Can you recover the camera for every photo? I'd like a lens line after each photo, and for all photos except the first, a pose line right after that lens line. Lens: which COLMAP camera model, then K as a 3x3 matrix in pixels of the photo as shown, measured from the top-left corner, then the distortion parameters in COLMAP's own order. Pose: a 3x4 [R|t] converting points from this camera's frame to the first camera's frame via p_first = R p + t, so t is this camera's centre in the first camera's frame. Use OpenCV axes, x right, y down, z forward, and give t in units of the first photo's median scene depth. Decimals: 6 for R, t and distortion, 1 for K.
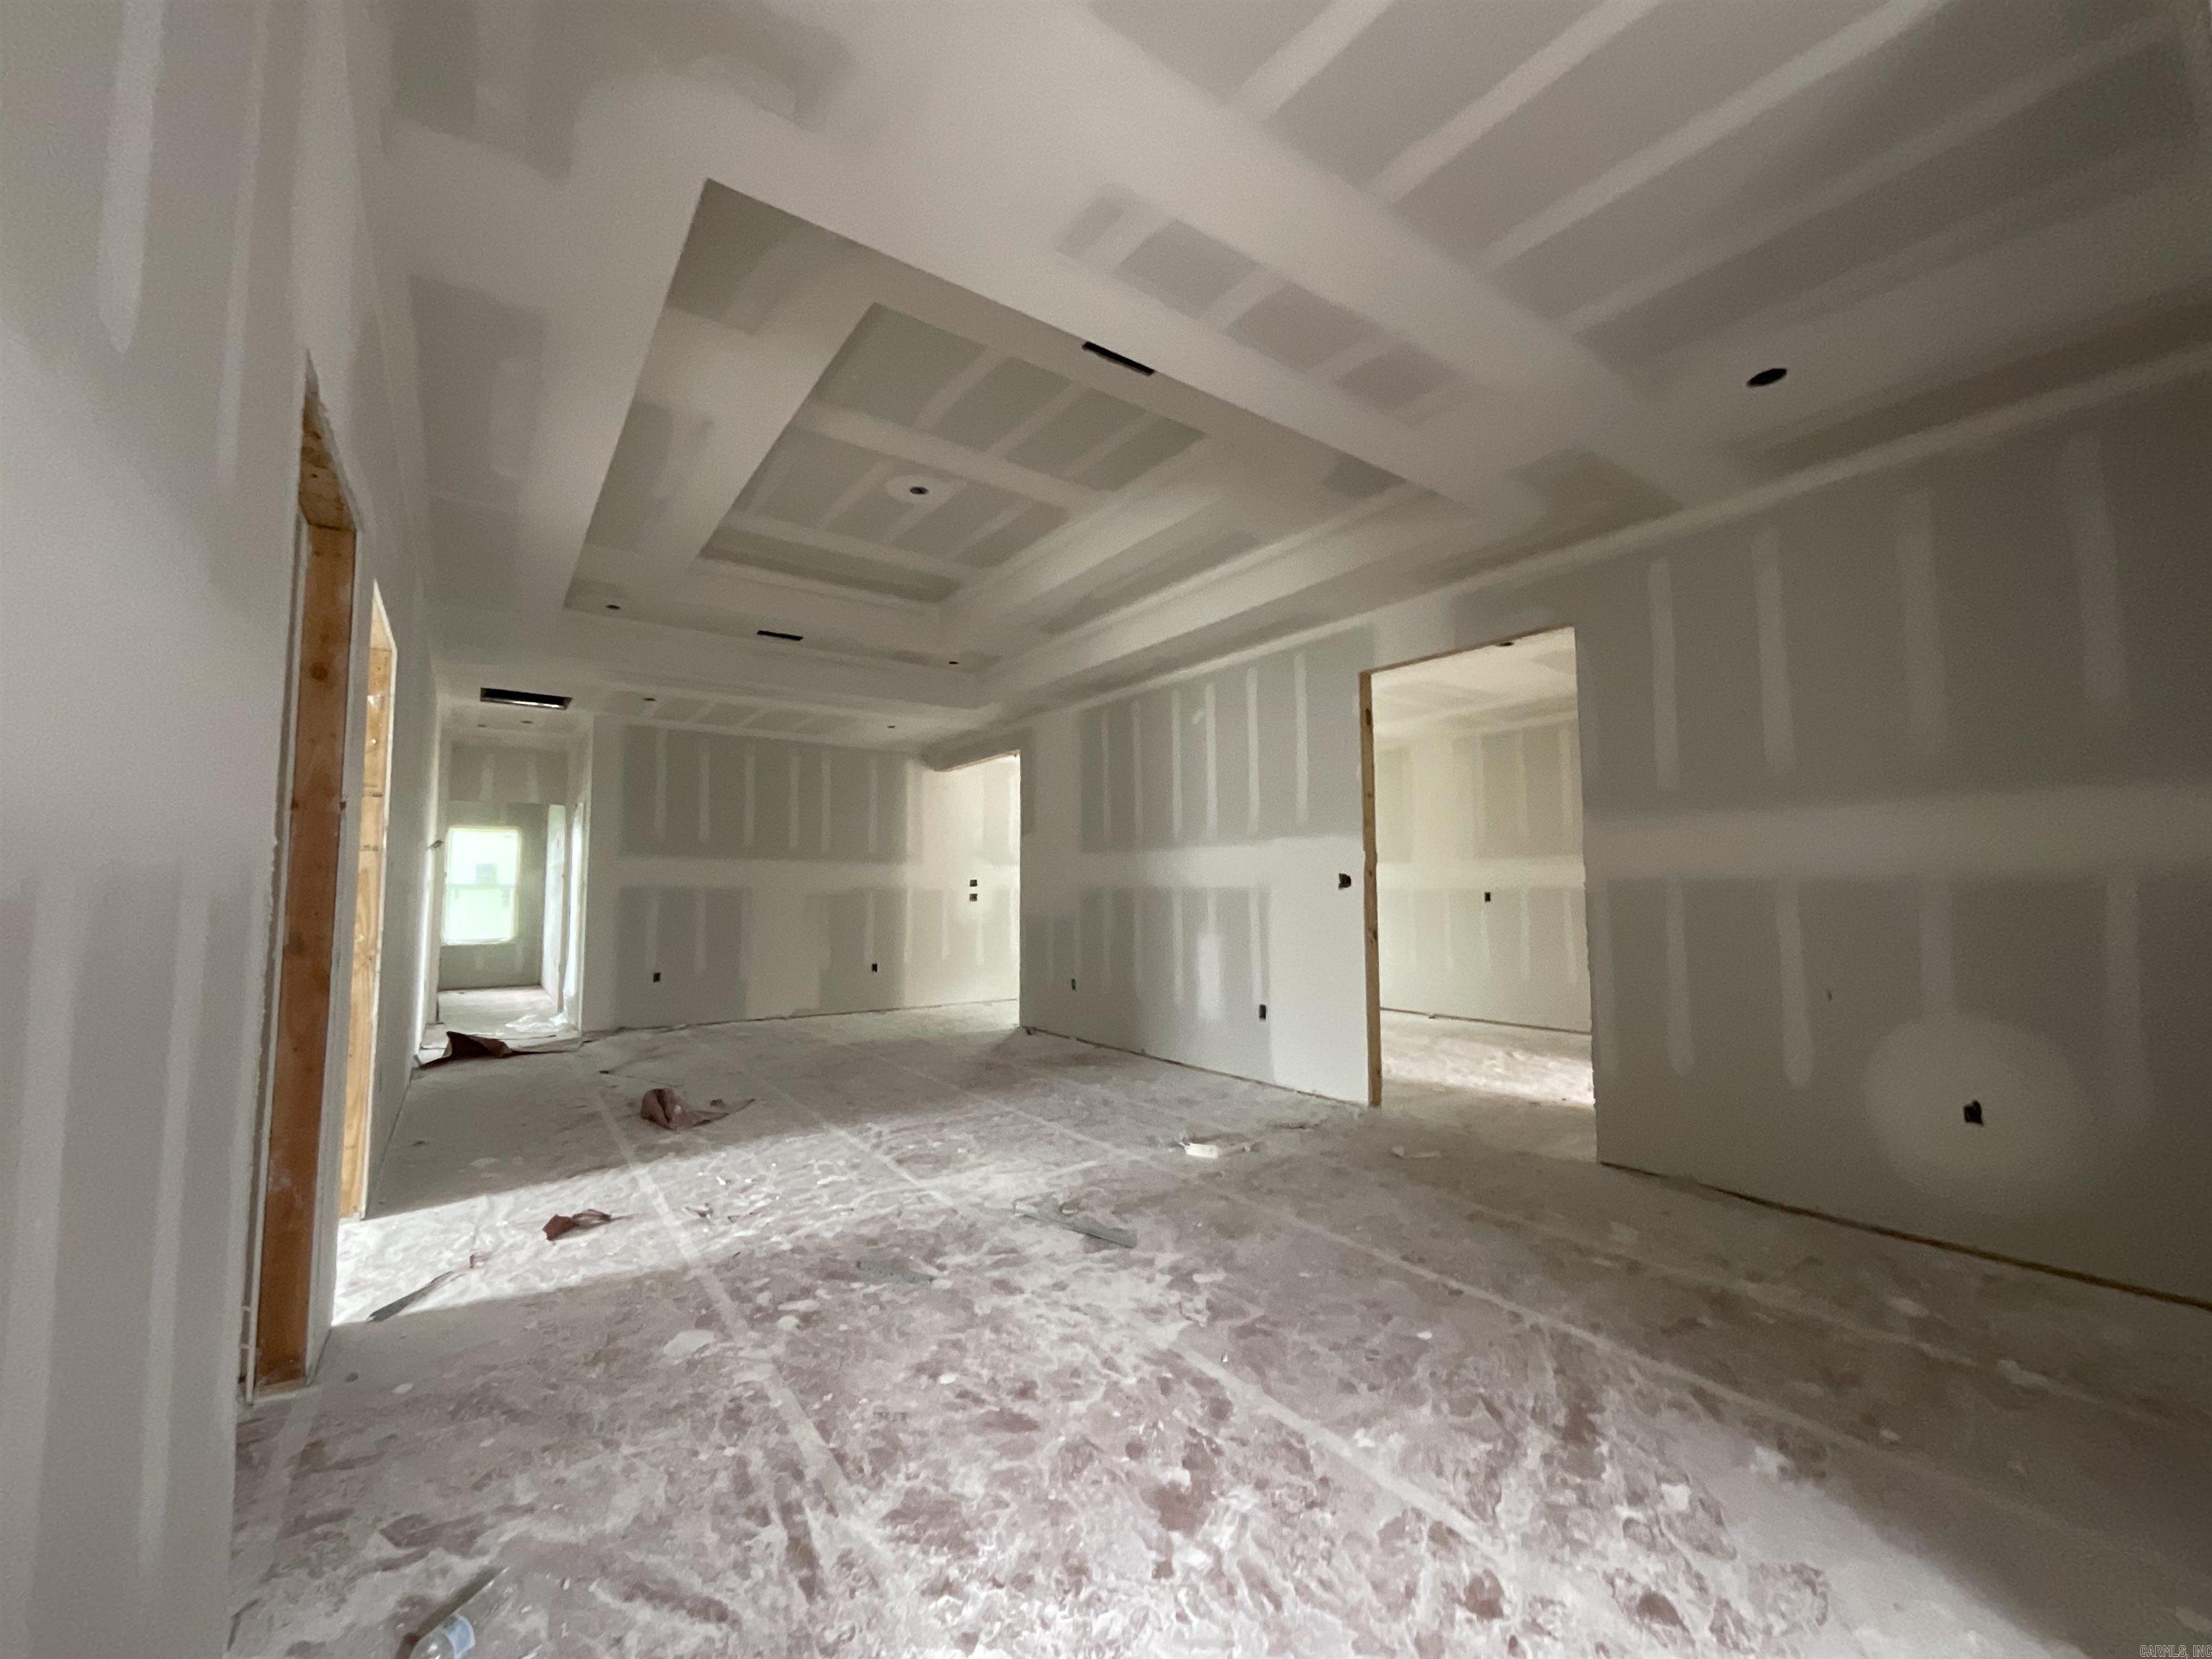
lens RADIAL K [[886.0, 0, 1104.8], [0, 886.0, 818.4], [0, 0, 1]] dist [-0.003268, -0.000421]
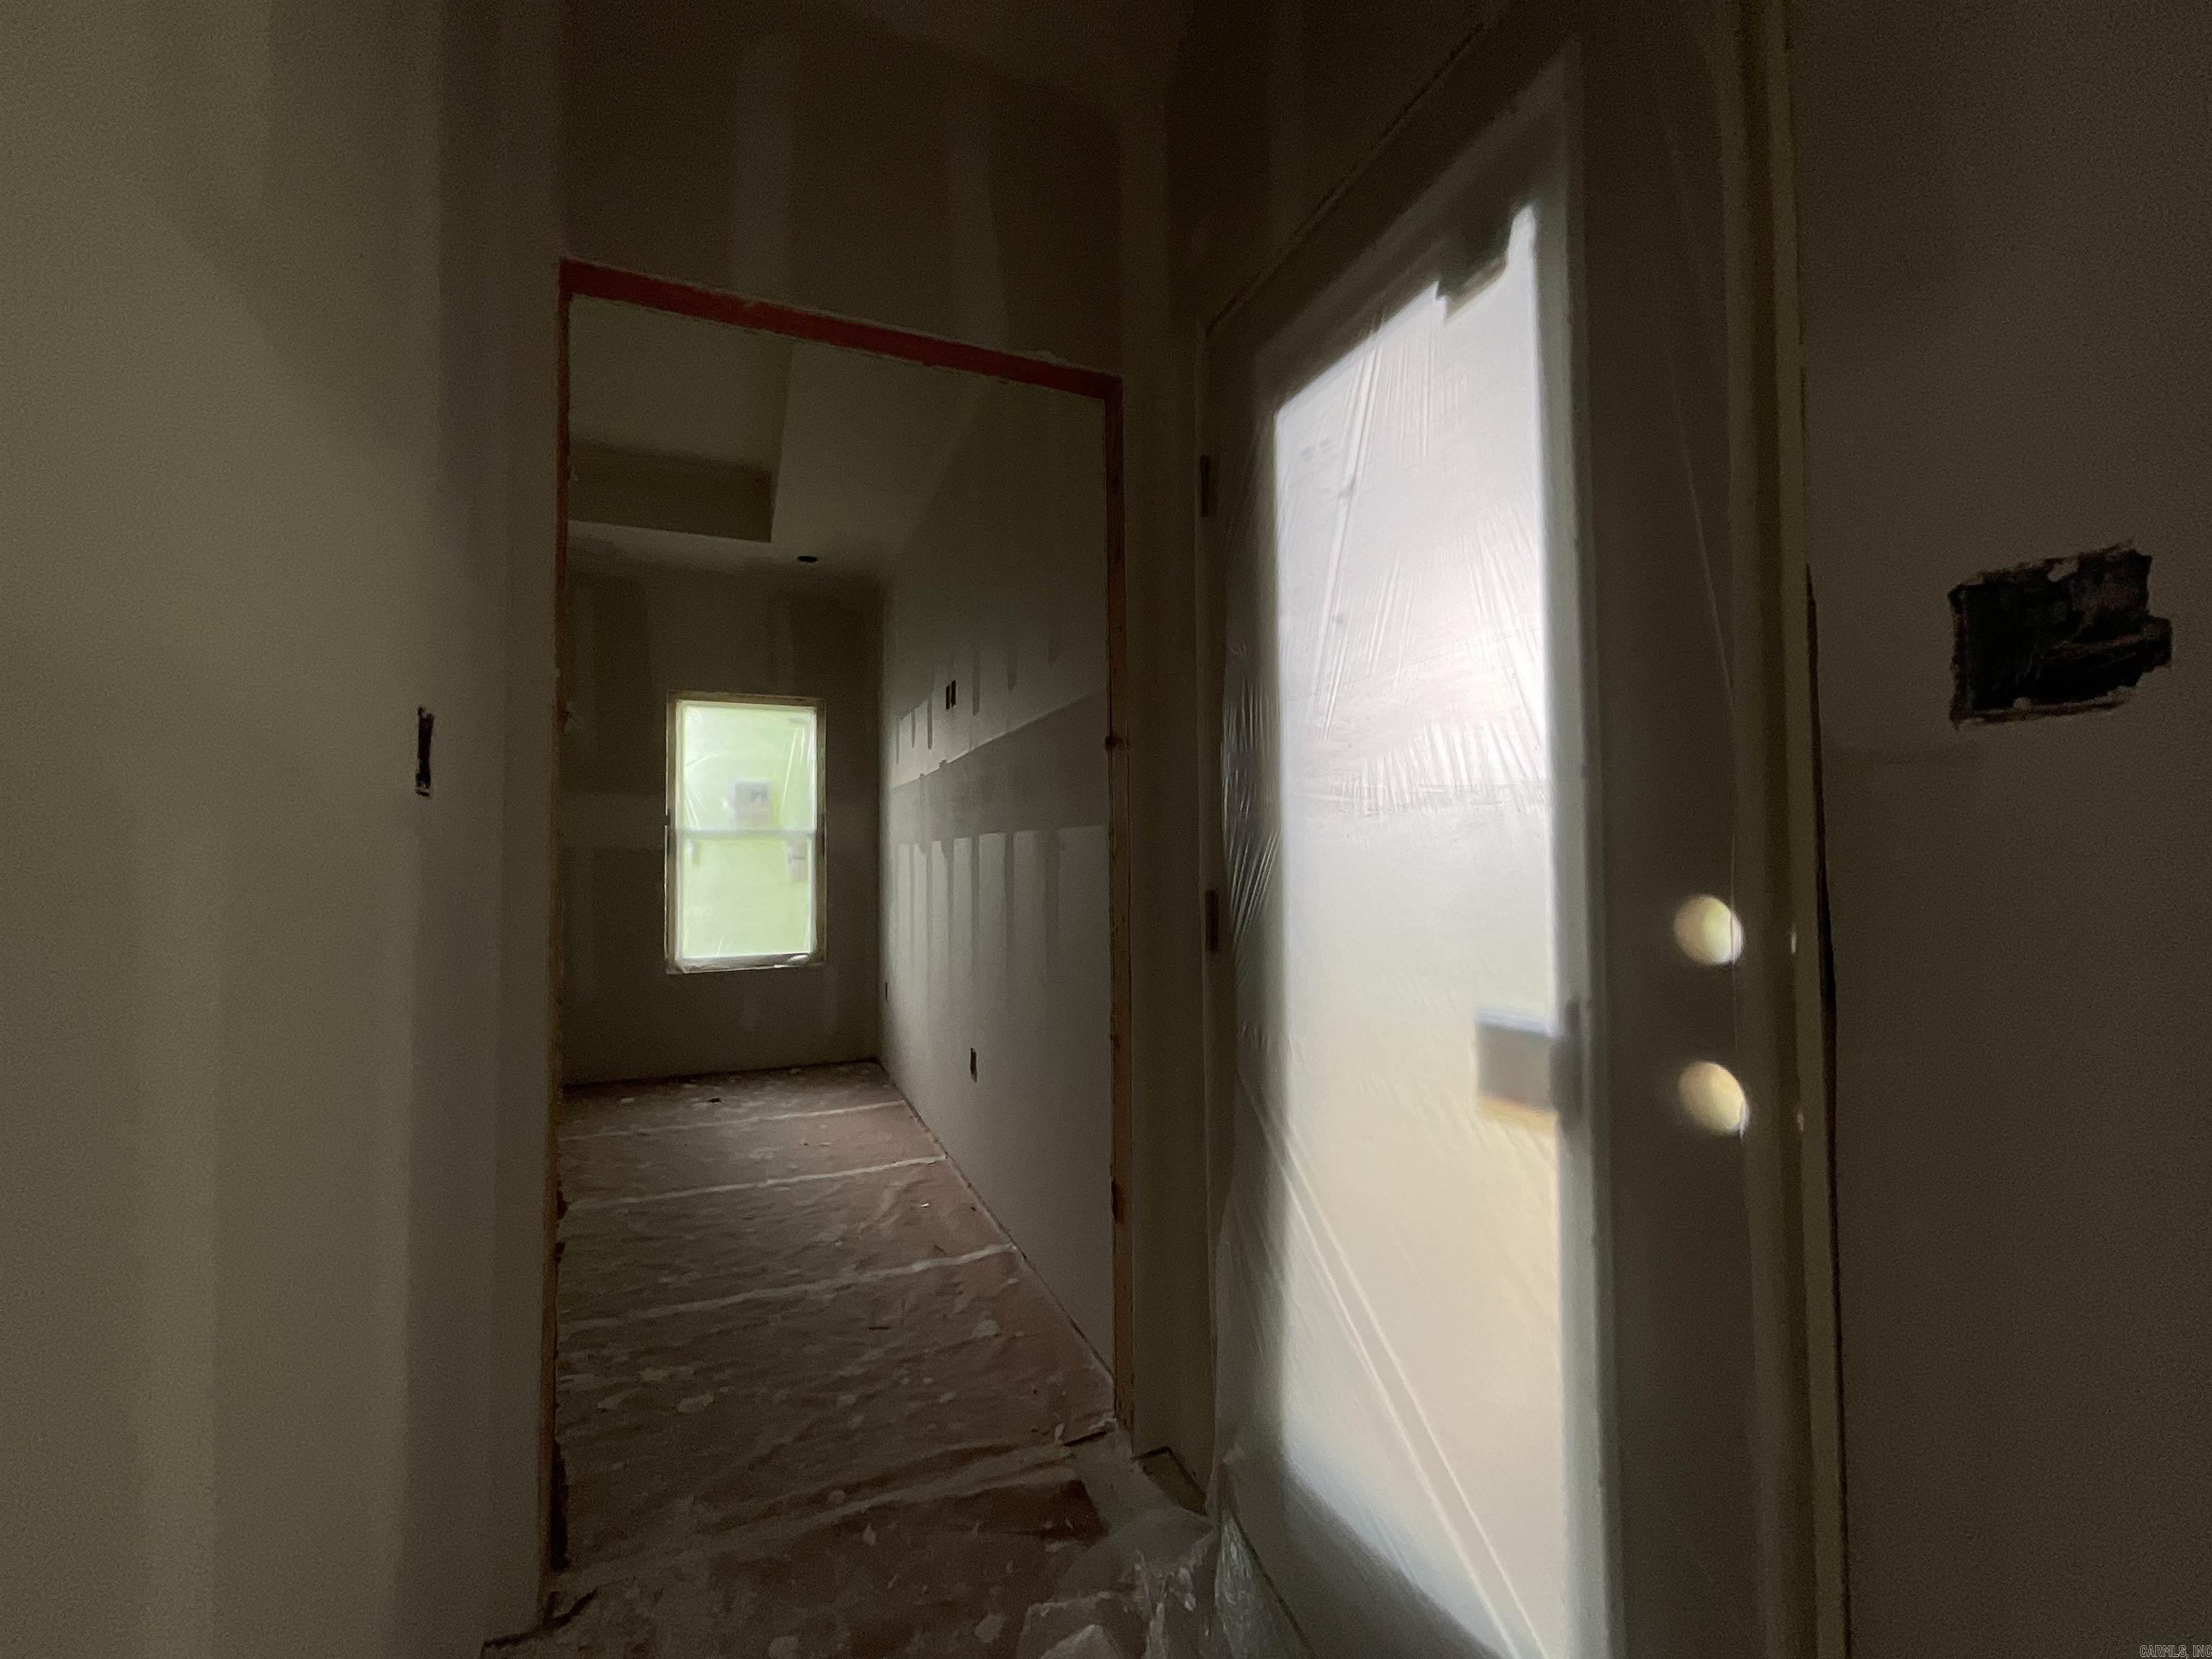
lens RADIAL K [[886.0, 0, 1101.8], [0, 886.0, 831.8], [0, 0, 1]] dist [-0.003268, -0.000421]
pose [[0.974553, -0.012006, -0.223837, -0.425337], [0.020889, 0.999084, 0.037359, 0.063696], [0.223183, -0.041084, 0.973910, 0.597860]]
